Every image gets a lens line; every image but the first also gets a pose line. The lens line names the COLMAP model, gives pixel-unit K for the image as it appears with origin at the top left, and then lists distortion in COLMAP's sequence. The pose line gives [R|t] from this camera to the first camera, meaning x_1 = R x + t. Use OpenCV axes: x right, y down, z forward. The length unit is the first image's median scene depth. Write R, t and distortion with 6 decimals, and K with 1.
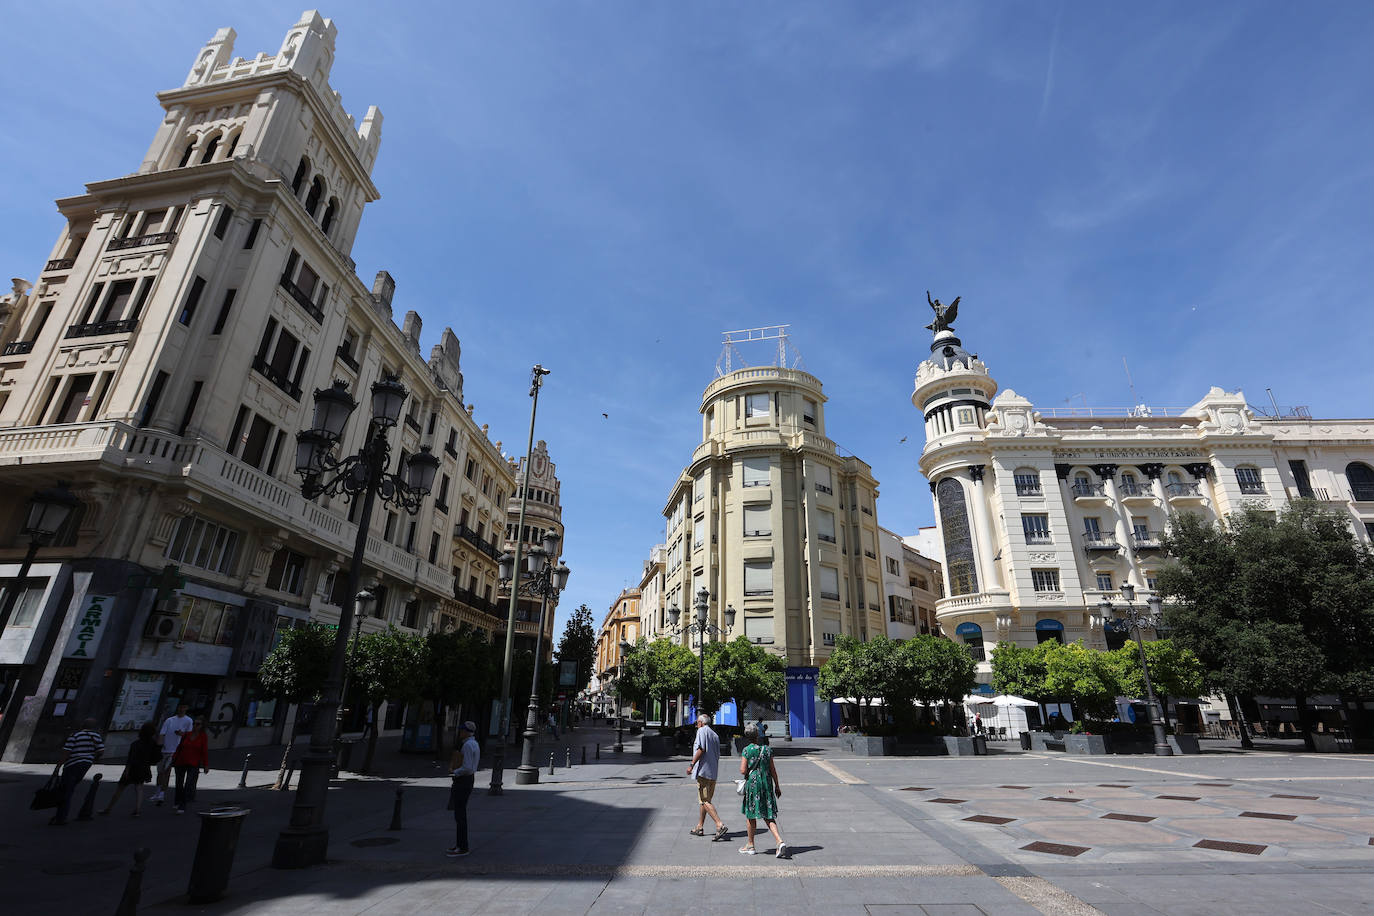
lens RADIAL K [[623.0, 0, 707.7], [0, 623.0, 447.3], [0, 0, 1]] dist [-0.026124, 0.000729]
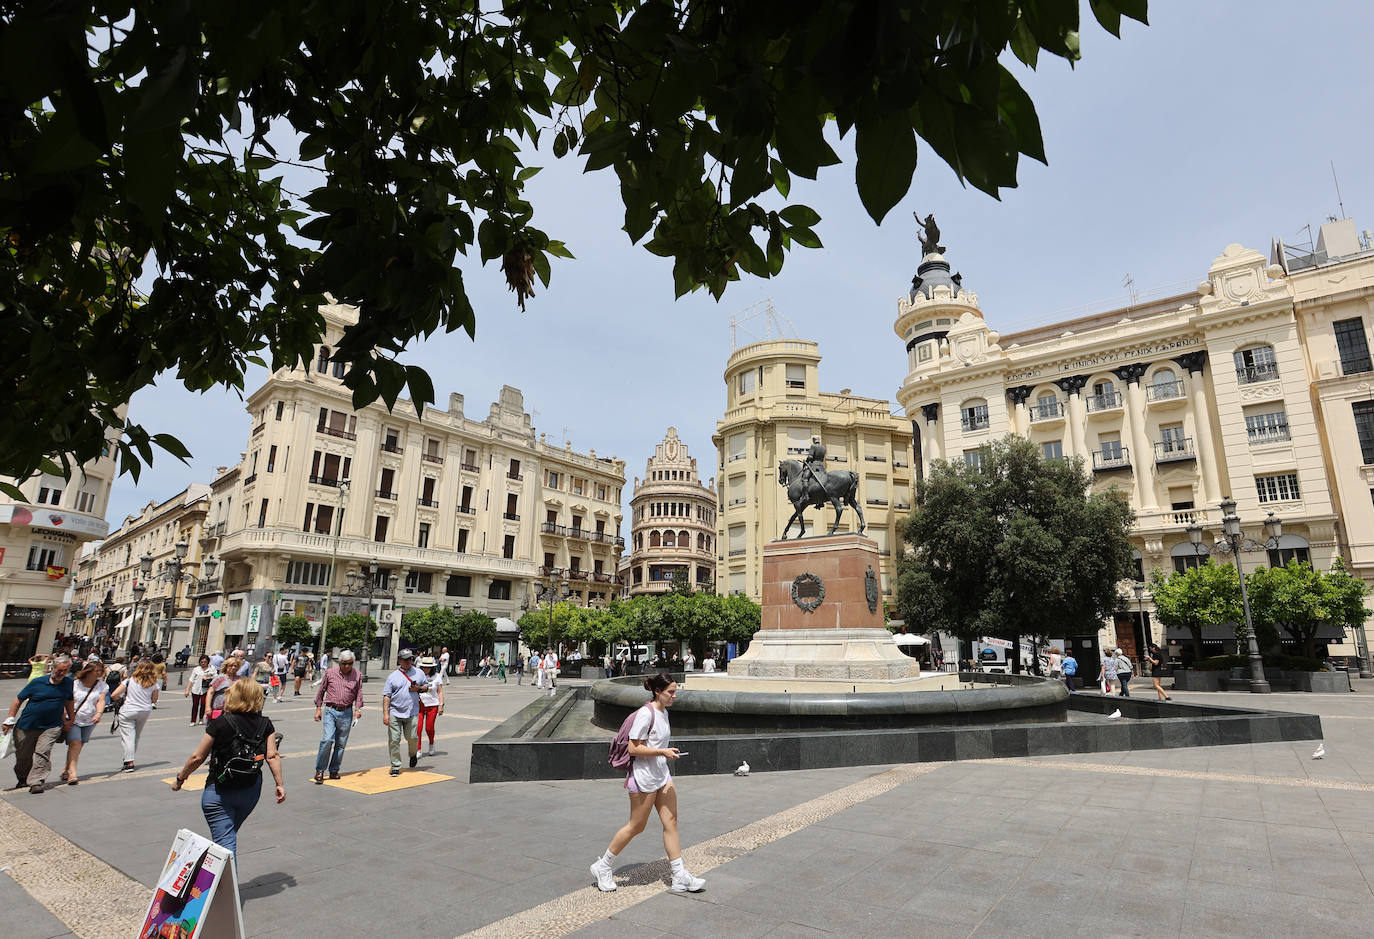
lens RADIAL K [[721.6, 0, 733.9], [0, 721.6, 468.1], [0, 0, 1]] dist [-0.032454, 0.003876]
pose [[0.845982, -0.145505, -0.512975, 0.751789], [0.216588, 0.972878, 0.081233, -0.032940], [0.487242, -0.179826, 0.854551, -0.123690]]
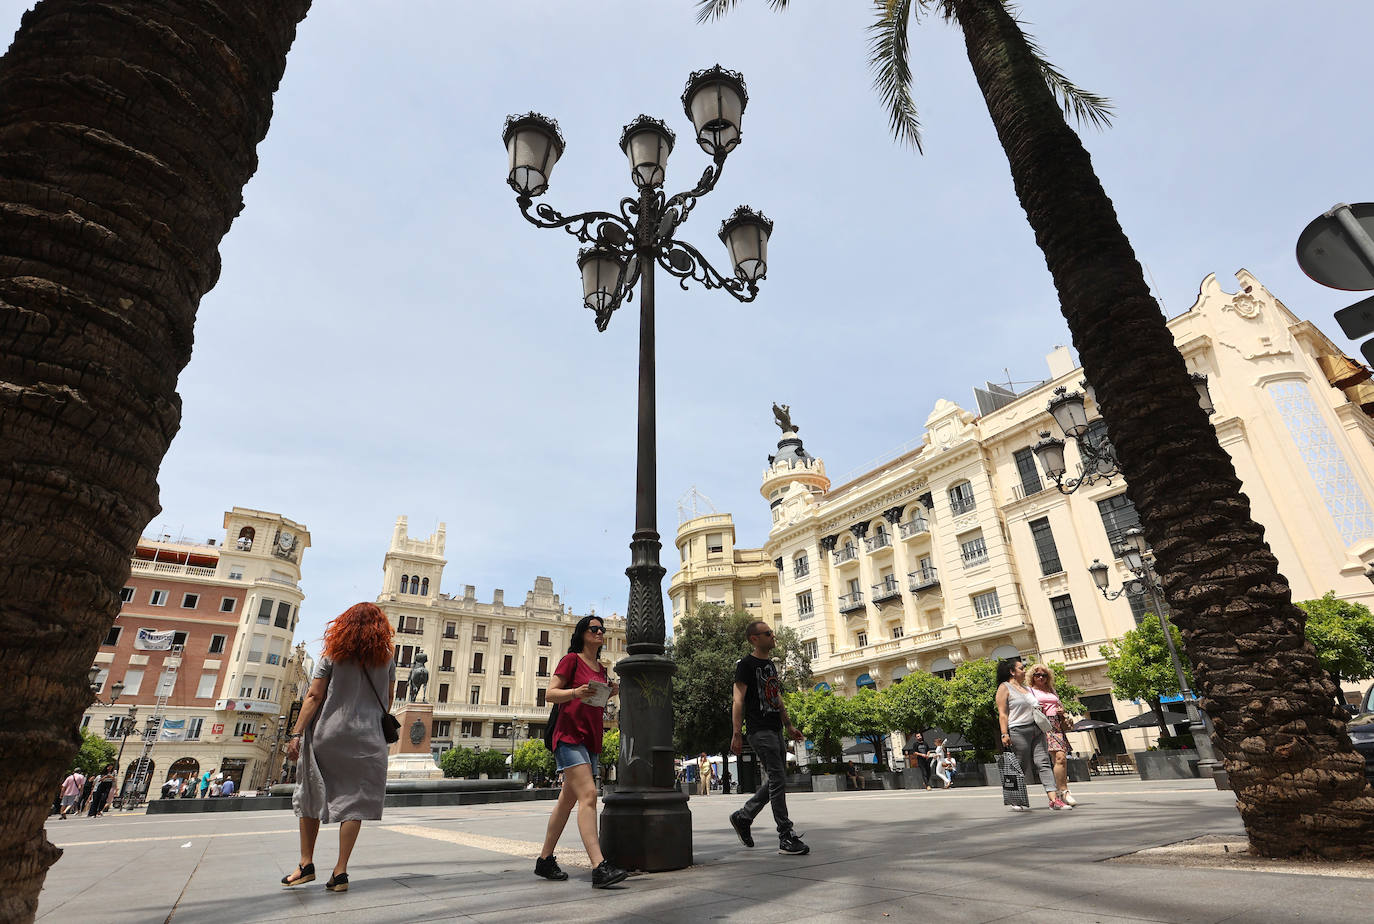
lens RADIAL K [[665.7, 0, 684.9], [0, 665.7, 458.7], [0, 0, 1]] dist [-0.035631, 0.008446]
pose [[0.571483, -0.390970, -0.721492, 1.362903], [0.351614, 0.911075, -0.215196, 0.067691], [0.741468, -0.130706, 0.658134, 0.039640]]
